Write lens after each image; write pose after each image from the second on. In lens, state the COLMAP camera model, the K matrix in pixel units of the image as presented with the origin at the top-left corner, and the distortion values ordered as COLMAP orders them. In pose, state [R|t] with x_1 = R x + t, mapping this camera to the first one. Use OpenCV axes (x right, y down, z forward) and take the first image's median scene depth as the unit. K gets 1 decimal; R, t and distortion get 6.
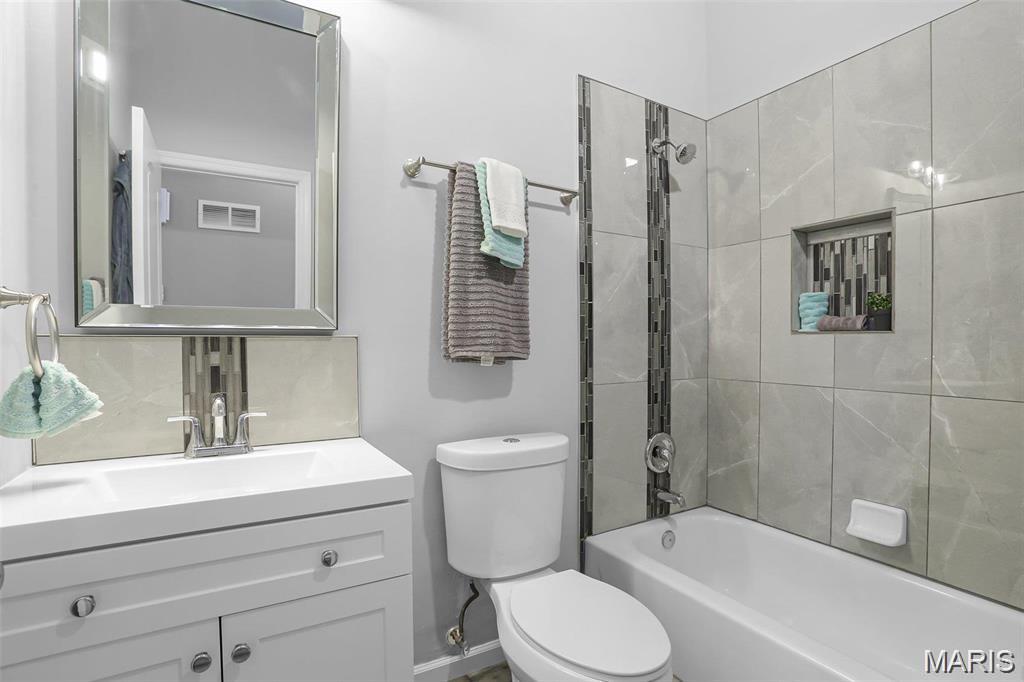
lens RADIAL K [[503.3, 0, 512.0], [0, 503.3, 341.0], [0, 0, 1]] dist [-0.013946, 0.000888]
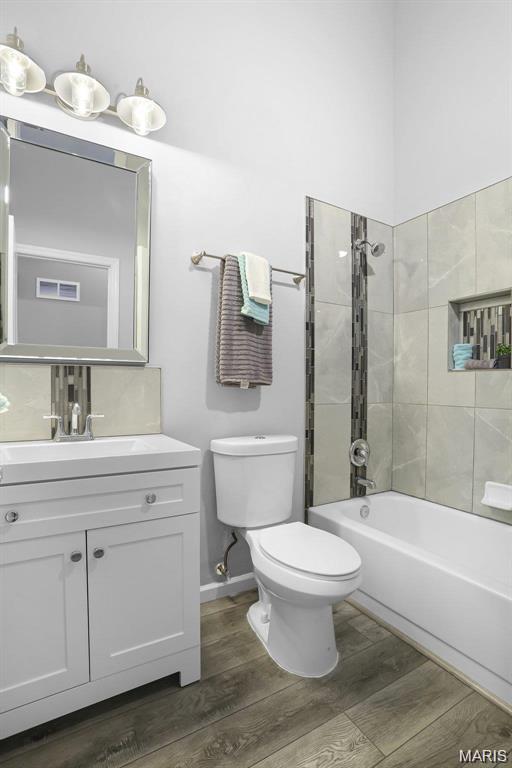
lens RADIAL K [[377.5, 0, 256.0], [0, 377.5, 384.0], [0, 0, 1]] dist [-0.013946, 0.000888]
pose [[0.999957, 0.008369, 0.003980, -0.016947], [-0.008351, 0.999955, -0.004425, 0.035287], [-0.004017, 0.004392, 0.999982, -0.123601]]
